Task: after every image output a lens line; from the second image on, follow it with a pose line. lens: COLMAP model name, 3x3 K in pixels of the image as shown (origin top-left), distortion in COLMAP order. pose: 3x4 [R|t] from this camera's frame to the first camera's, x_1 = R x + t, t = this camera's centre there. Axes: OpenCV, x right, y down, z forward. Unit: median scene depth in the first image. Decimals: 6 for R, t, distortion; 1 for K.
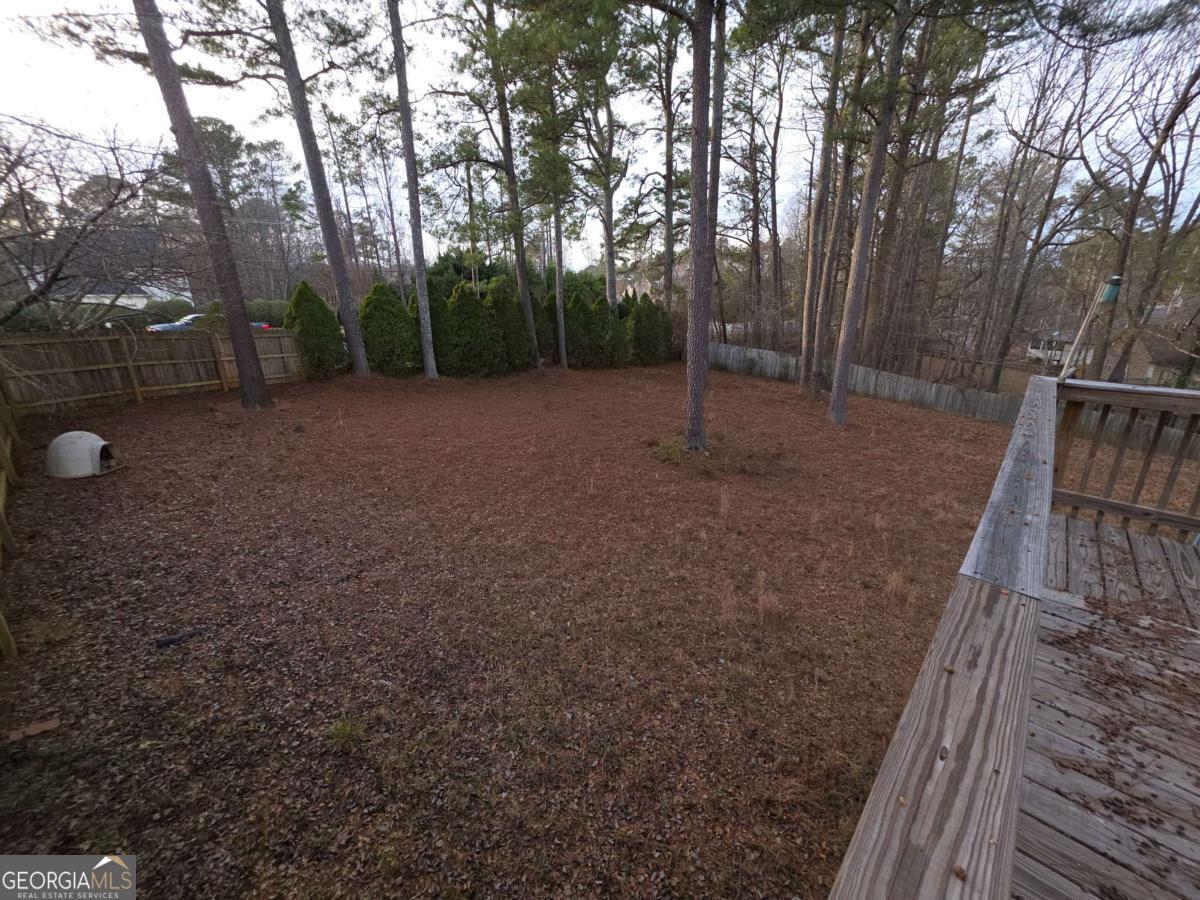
lens RADIAL K [[478.5, 0, 602.8], [0, 478.5, 452.0], [0, 0, 1]] dist [-0.002499, -0.000135]
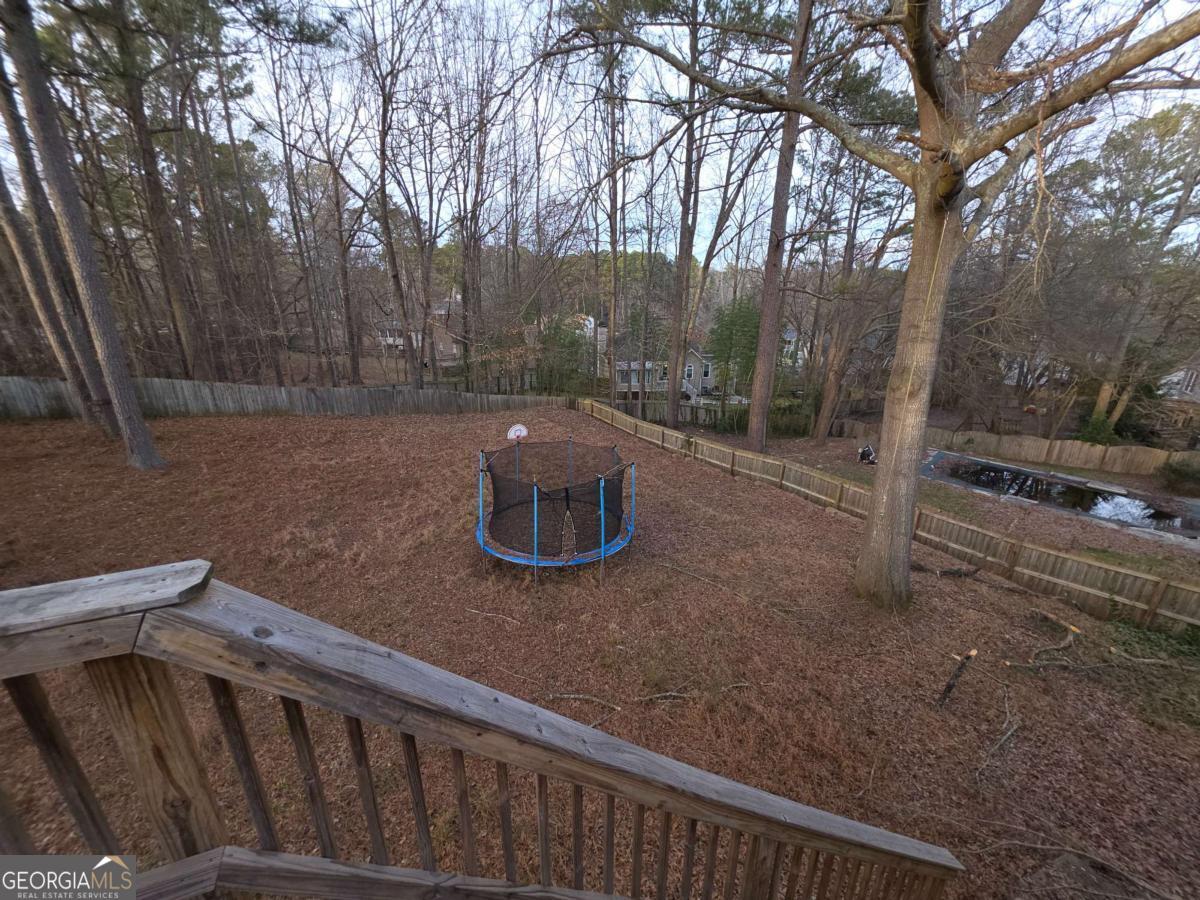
lens RADIAL K [[478.5, 0, 598.9], [0, 478.5, 448.6], [0, 0, 1]] dist [-0.002499, -0.000135]
pose [[0.434969, -0.269221, 0.859257, 0.174883], [0.265245, 0.950225, 0.163452, -0.025884], [-0.860492, 0.156818, 0.484728, 0.059799]]
